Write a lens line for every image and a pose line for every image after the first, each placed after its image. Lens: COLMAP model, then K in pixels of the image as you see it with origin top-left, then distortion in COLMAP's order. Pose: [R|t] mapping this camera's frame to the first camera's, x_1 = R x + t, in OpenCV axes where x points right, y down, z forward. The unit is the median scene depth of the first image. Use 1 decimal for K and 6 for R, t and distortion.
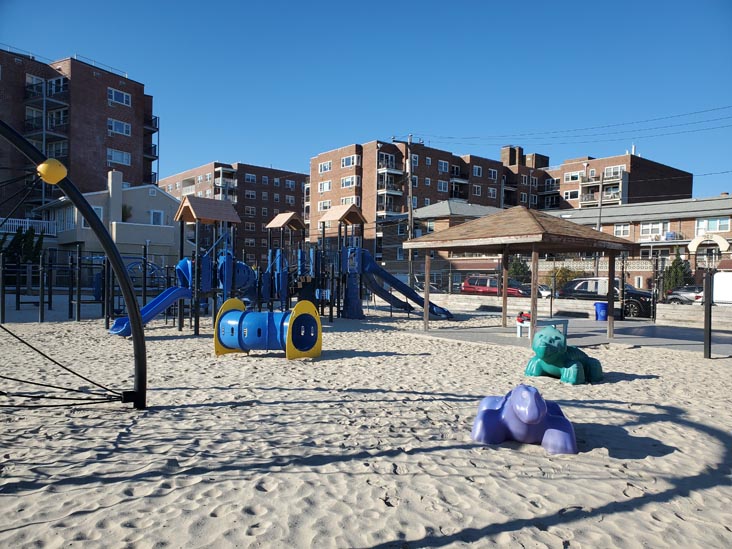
lens RADIAL K [[573.4, 0, 366.2], [0, 573.4, 284.3], [0, 0, 1]] dist [0.103755, -0.211346]
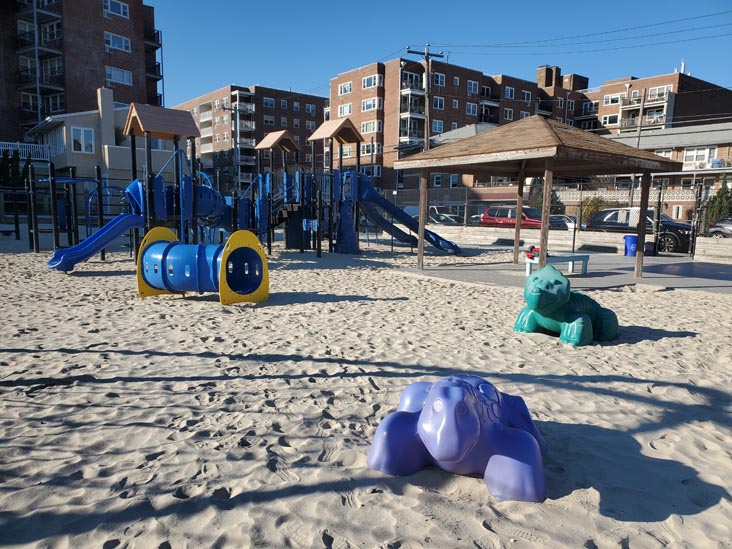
lens RADIAL K [[577.7, 0, 379.2], [0, 577.7, 291.9], [0, 0, 1]] dist [0.024285, -0.004002]
pose [[0.999488, 0.008492, -0.030842, 0.053363], [-0.004465, 0.991717, 0.128368, 0.005214], [0.031677, -0.128164, 0.991247, 0.112492]]
